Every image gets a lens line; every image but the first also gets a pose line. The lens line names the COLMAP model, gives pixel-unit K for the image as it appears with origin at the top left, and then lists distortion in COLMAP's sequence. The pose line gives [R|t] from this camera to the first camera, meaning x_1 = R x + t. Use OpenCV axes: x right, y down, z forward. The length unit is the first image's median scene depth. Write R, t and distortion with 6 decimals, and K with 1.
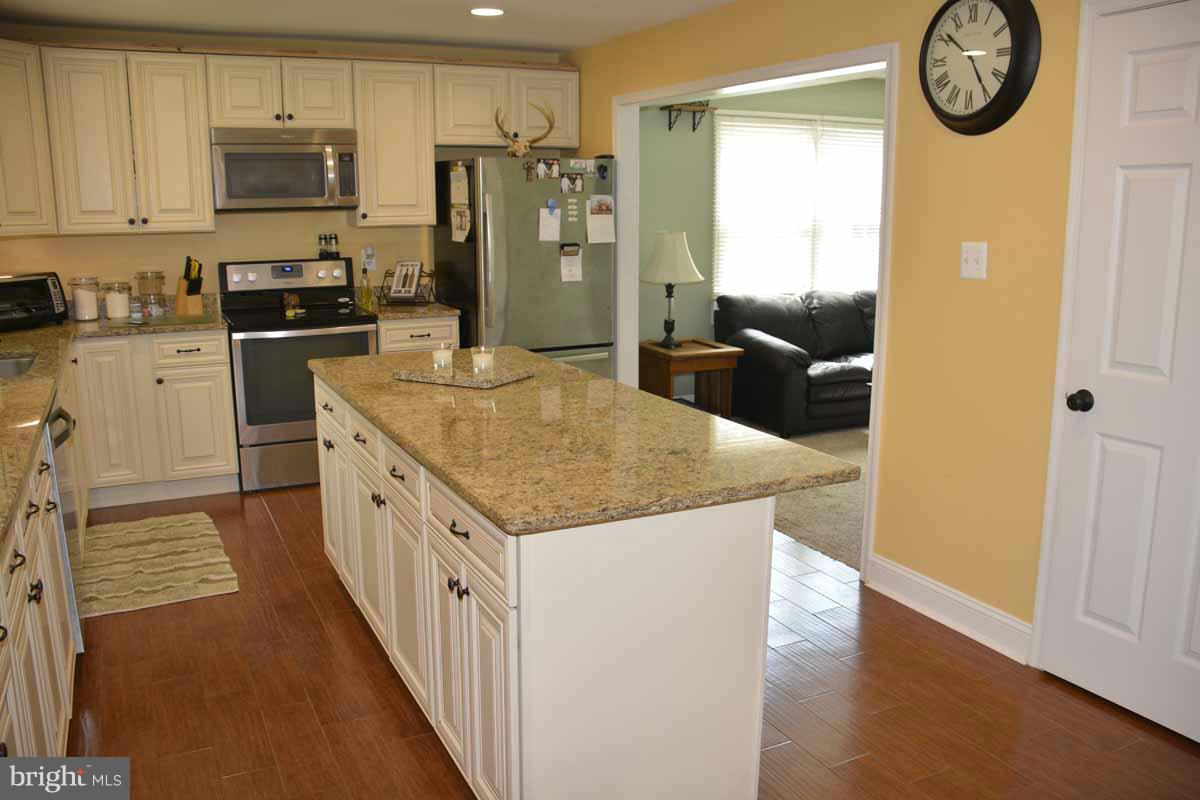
lens RADIAL K [[979.5, 0, 601.4], [0, 979.5, 397.3], [0, 0, 1]] dist [-0.117812, 0.057600]
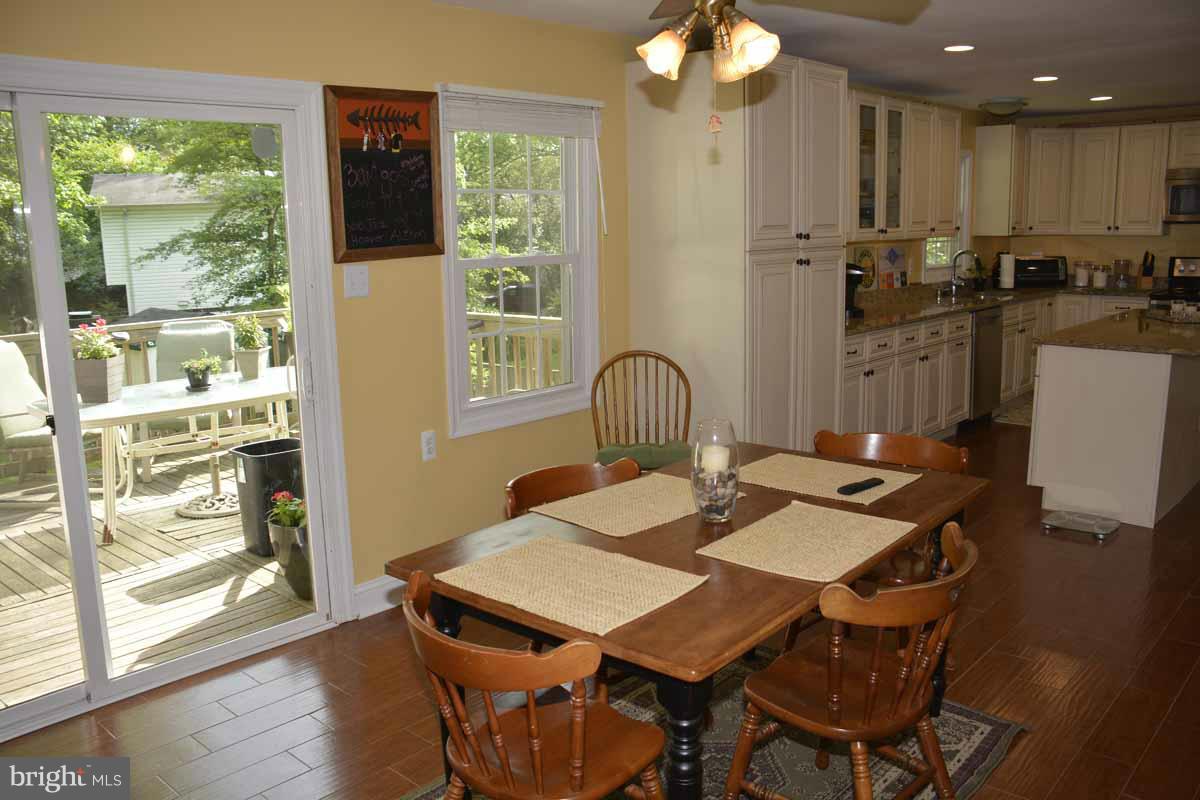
lens RADIAL K [[979.5, 0, 596.7], [0, 979.5, 390.0], [0, 0, 1]] dist [-0.117812, 0.057600]
pose [[0.372032, 0.157952, -0.914682, 0.679222], [-0.170005, 0.980342, 0.100144, 0.071757], [0.912519, 0.118244, 0.391571, -0.395064]]
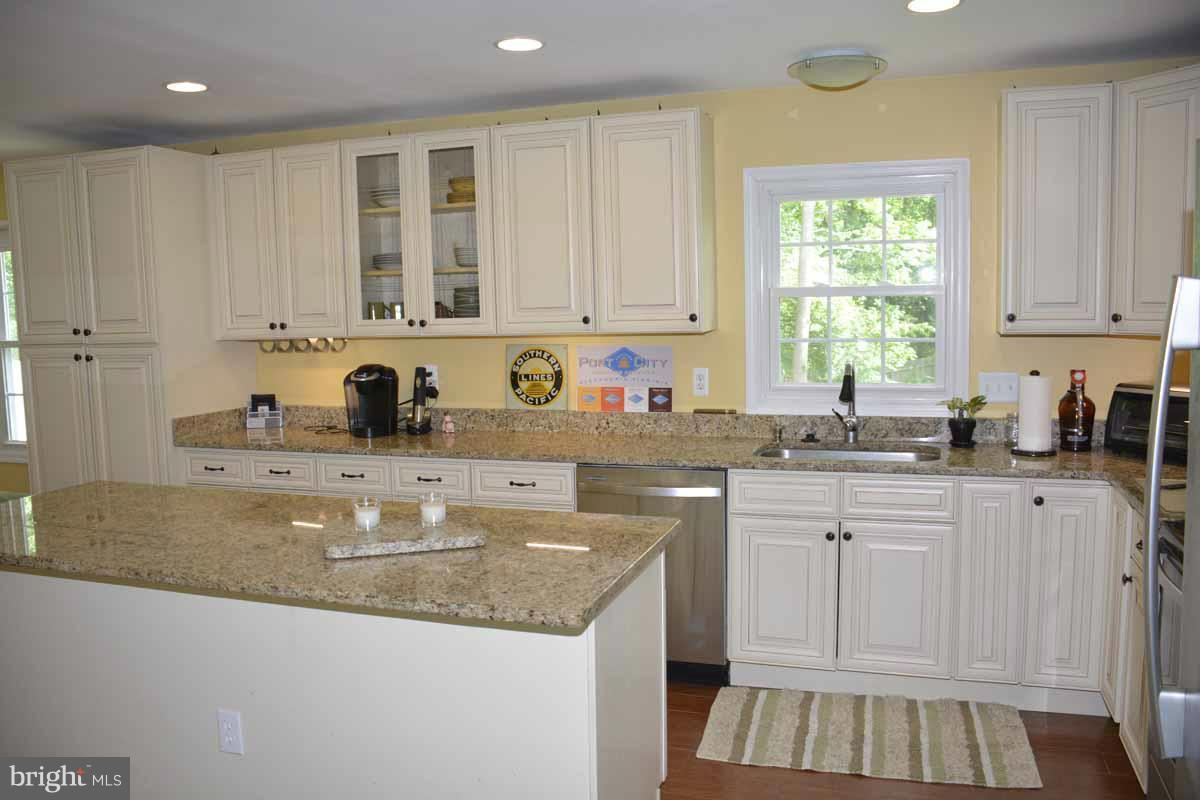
lens RADIAL K [[979.5, 0, 596.6], [0, 979.5, 404.6], [0, 0, 1]] dist [-0.117812, 0.057600]
pose [[-0.719305, 0.089281, -0.688933, 0.176686], [-0.115922, 0.962377, 0.245750, -0.216821], [0.684954, 0.256632, -0.681893, 1.065320]]
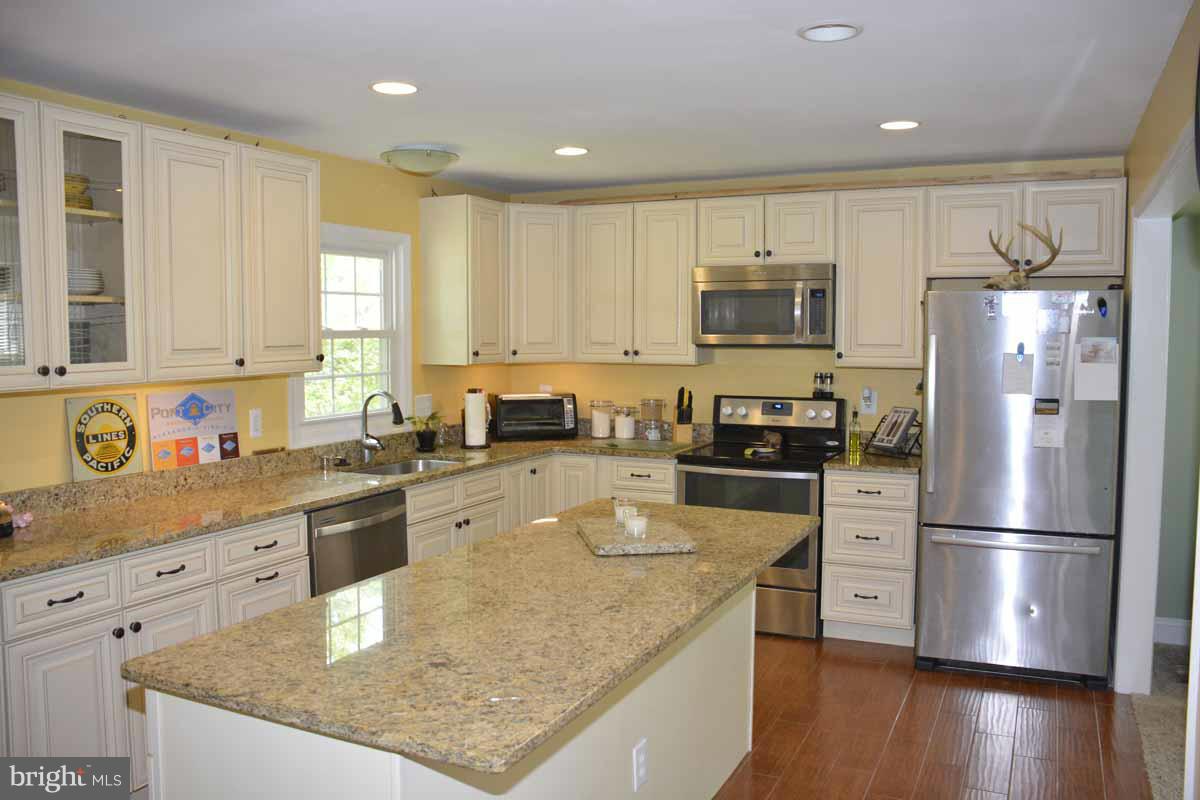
lens RADIAL K [[979.5, 0, 600.9], [0, 979.5, 405.3], [0, 0, 1]] dist [-0.117812, 0.057600]
pose [[0.614022, 0.062904, -0.786779, 0.362291], [-0.157780, 0.986482, -0.044264, -0.065631], [0.773358, 0.151317, 0.615646, 0.269987]]
